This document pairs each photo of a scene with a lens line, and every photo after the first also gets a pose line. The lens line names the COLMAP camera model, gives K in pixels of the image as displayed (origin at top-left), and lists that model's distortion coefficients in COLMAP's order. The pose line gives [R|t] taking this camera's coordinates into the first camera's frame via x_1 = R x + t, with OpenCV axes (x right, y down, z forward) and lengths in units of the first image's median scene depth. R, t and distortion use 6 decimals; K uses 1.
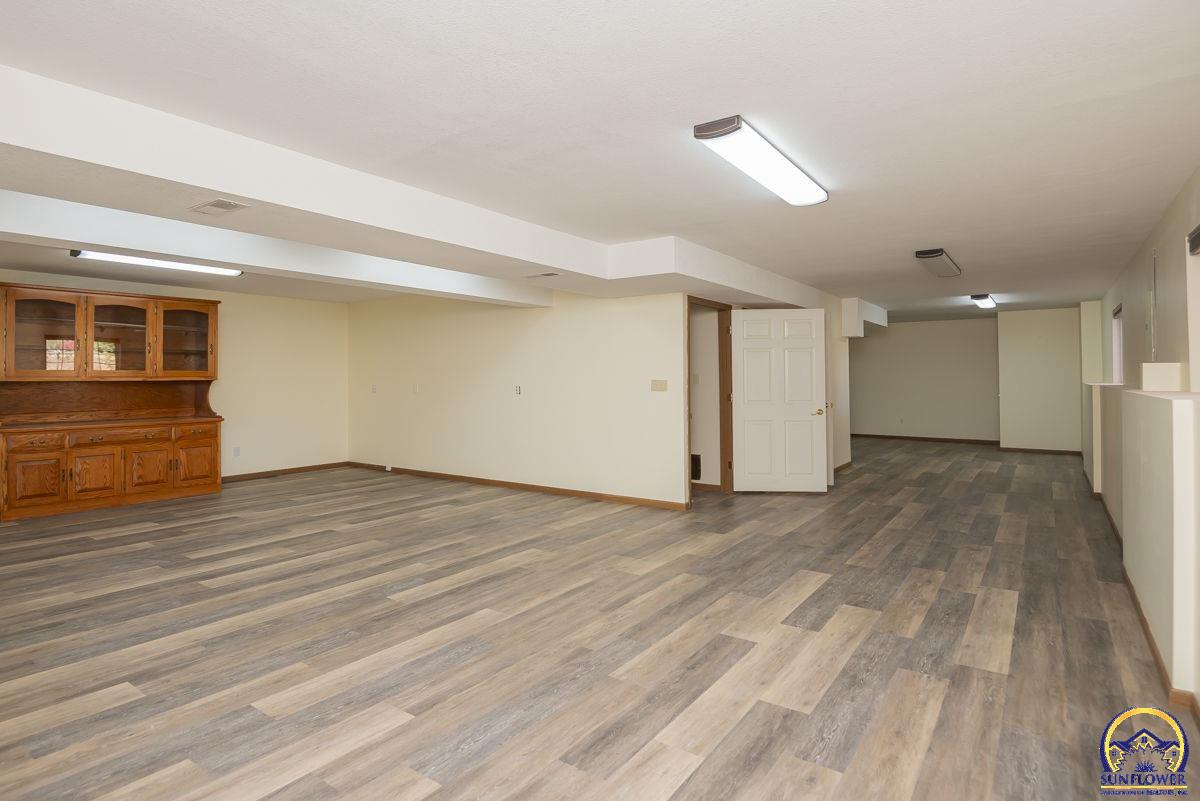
lens RADIAL K [[643.1, 0, 563.2], [0, 643.1, 363.4], [0, 0, 1]] dist [0.000720, -0.014178]
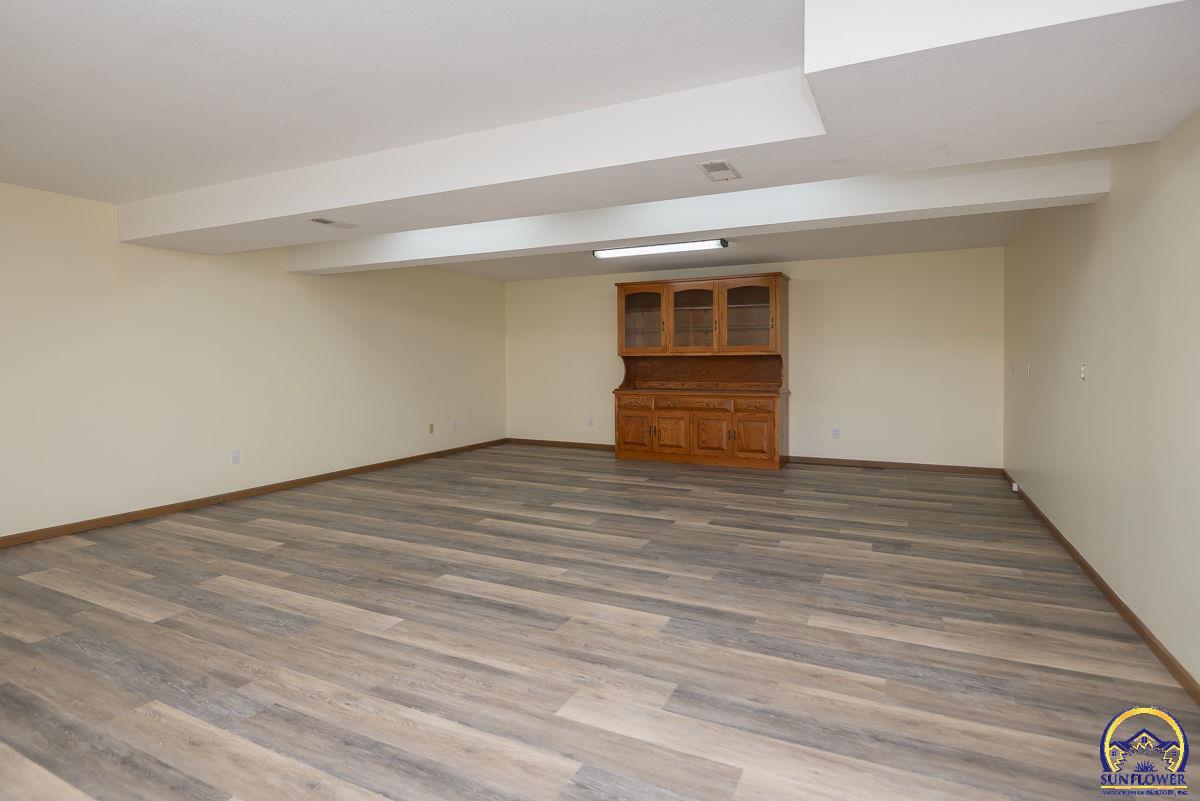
lens RADIAL K [[643.1, 0, 563.2], [0, 643.1, 363.4], [0, 0, 1]] dist [0.000720, -0.014178]
pose [[0.158843, 0.008842, -0.987264, 0.695724], [0.026072, 0.999574, 0.013147, 0.034174], [0.986960, -0.027828, 0.158545, 1.002953]]
